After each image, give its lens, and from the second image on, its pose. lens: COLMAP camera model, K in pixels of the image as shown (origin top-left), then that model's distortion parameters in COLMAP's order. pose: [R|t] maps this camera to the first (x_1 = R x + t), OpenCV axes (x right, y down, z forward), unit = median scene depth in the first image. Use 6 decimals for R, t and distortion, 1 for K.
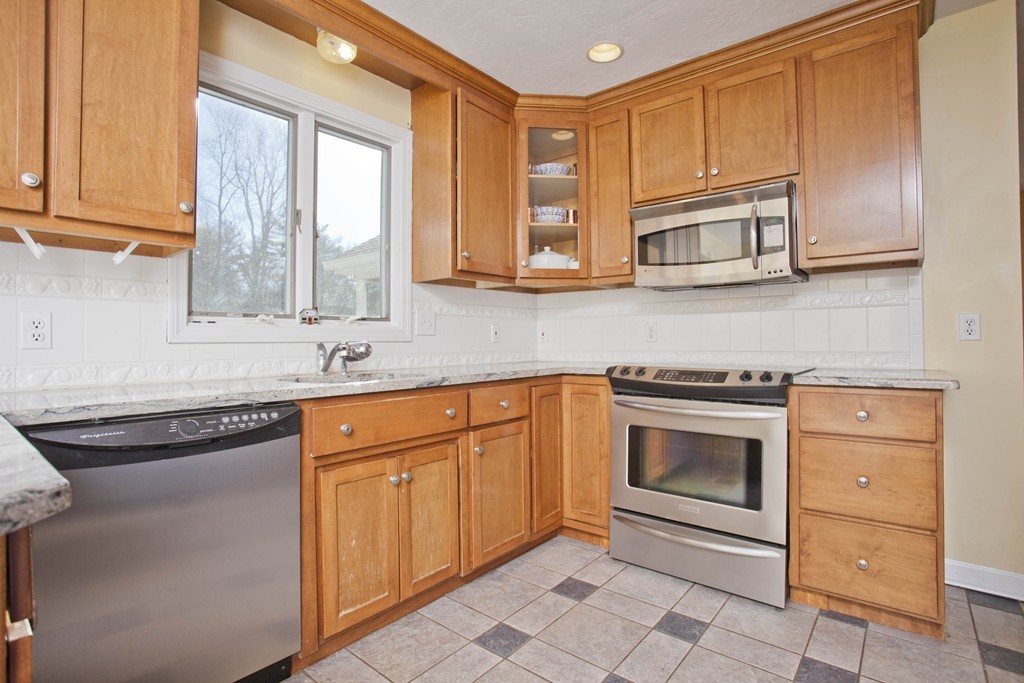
lens RADIAL K [[505.2, 0, 522.7], [0, 505.2, 335.9], [0, 0, 1]] dist [-0.068890, 0.029040]
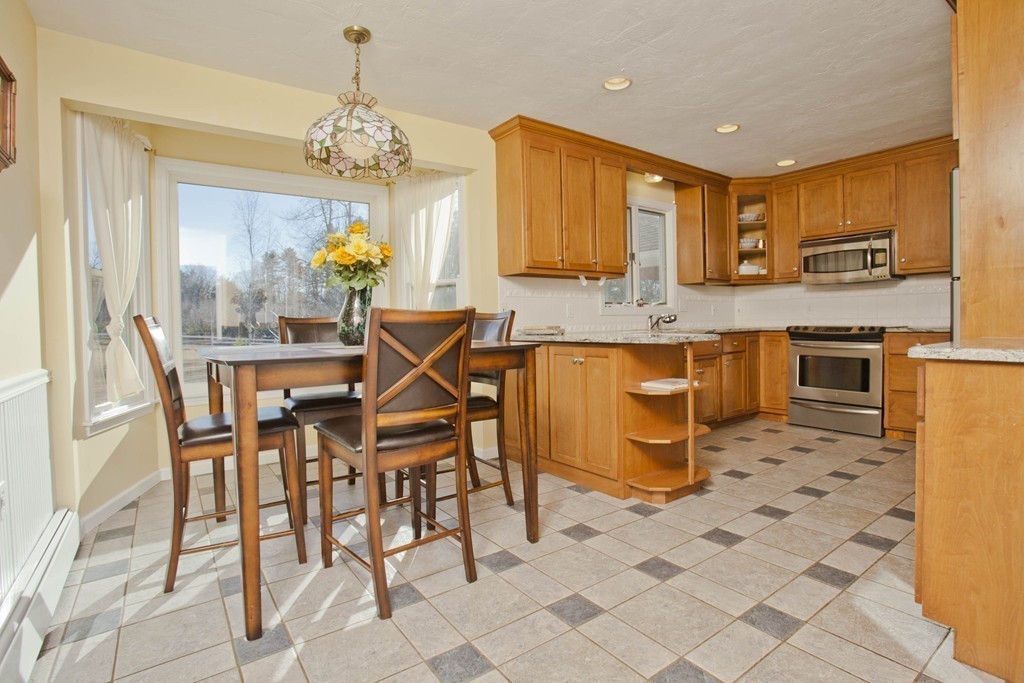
lens RADIAL K [[505.2, 0, 522.7], [0, 505.2, 335.9], [0, 0, 1]] dist [-0.068890, 0.029040]
pose [[0.969111, -0.001978, -0.246616, -0.354188], [0.012339, 0.999104, 0.040472, 0.007489], [0.246315, -0.042265, 0.968268, -1.132541]]
